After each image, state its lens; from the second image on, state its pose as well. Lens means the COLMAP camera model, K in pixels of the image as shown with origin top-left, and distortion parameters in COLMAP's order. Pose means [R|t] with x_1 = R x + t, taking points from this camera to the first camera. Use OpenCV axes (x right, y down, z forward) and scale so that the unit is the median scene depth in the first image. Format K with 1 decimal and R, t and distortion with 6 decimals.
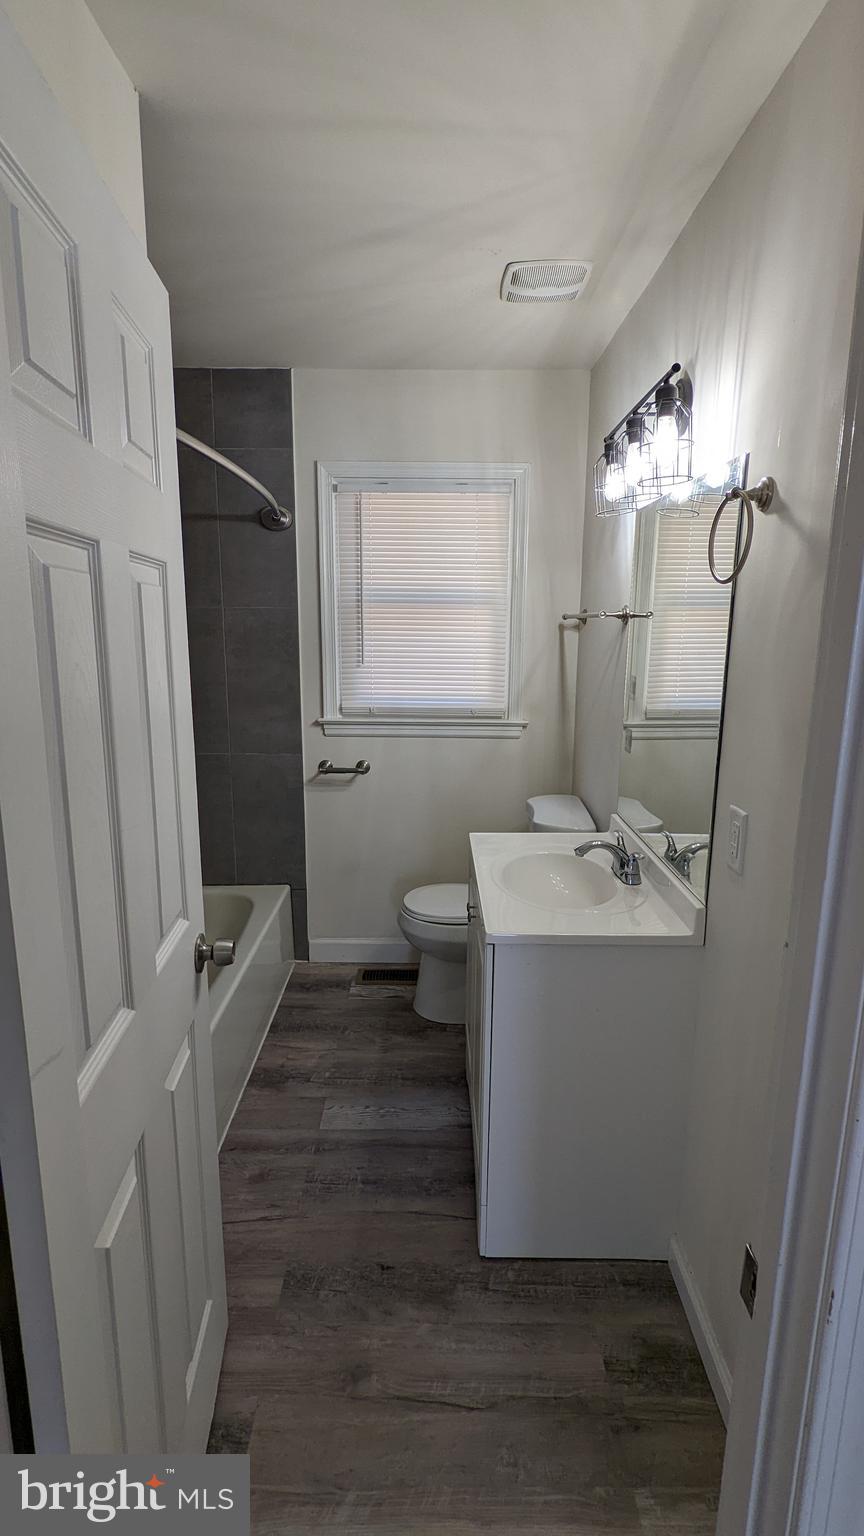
lens RADIAL K [[729.4, 0, 433.3], [0, 729.4, 766.2], [0, 0, 1]] dist [0.002719, -0.000115]
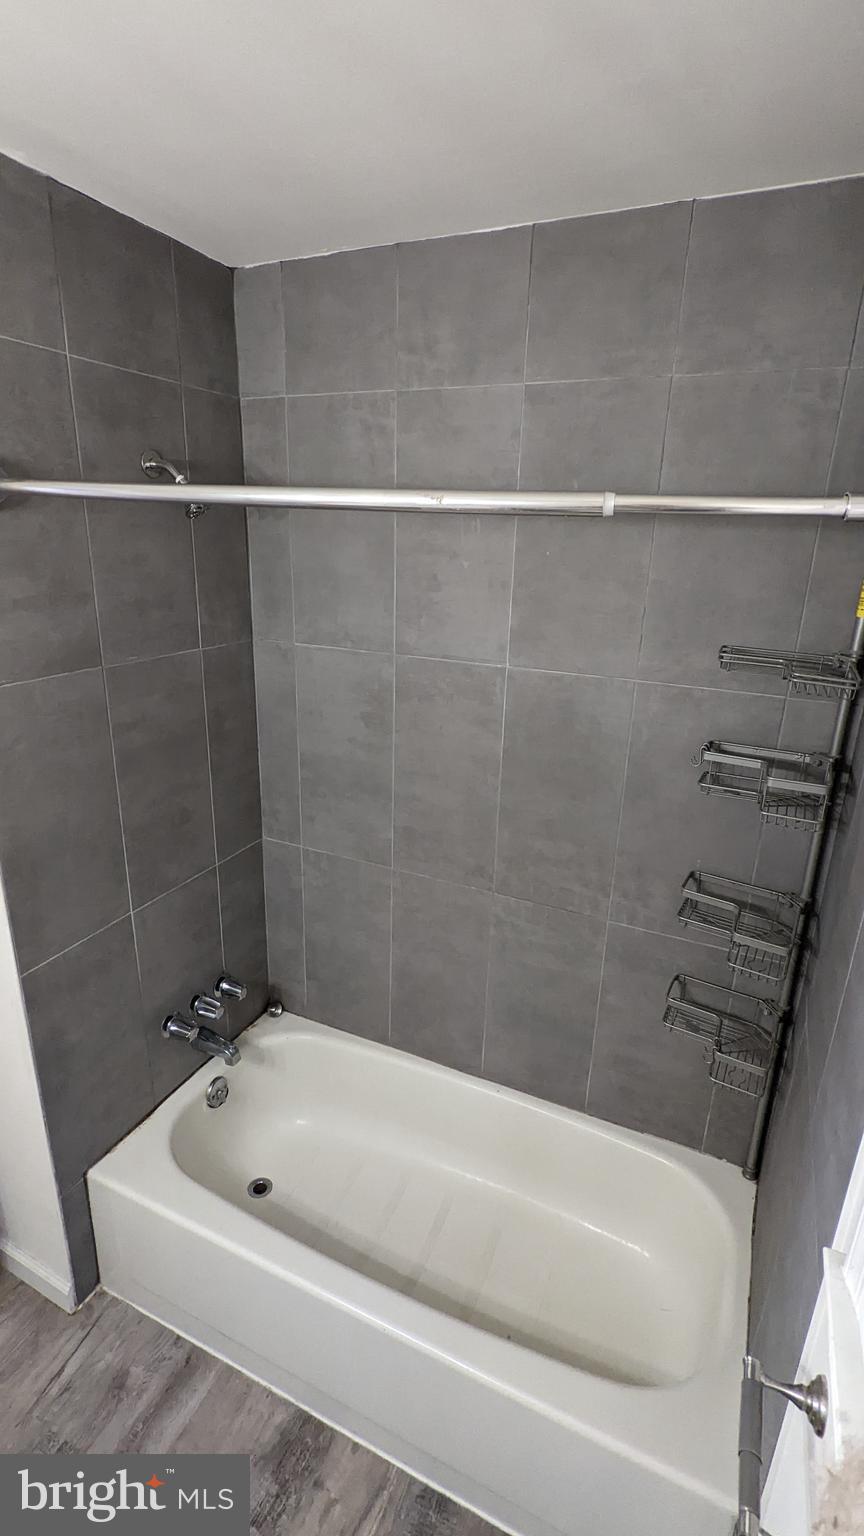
lens RADIAL K [[729.4, 0, 429.6], [0, 729.4, 766.2], [0, 0, 1]] dist [0.002719, -0.000115]
pose [[-0.423703, 0.262113, -0.867048, 0.141995], [-0.211074, 0.902295, 0.375914, -0.436178], [0.880865, 0.342287, -0.326980, 1.312025]]
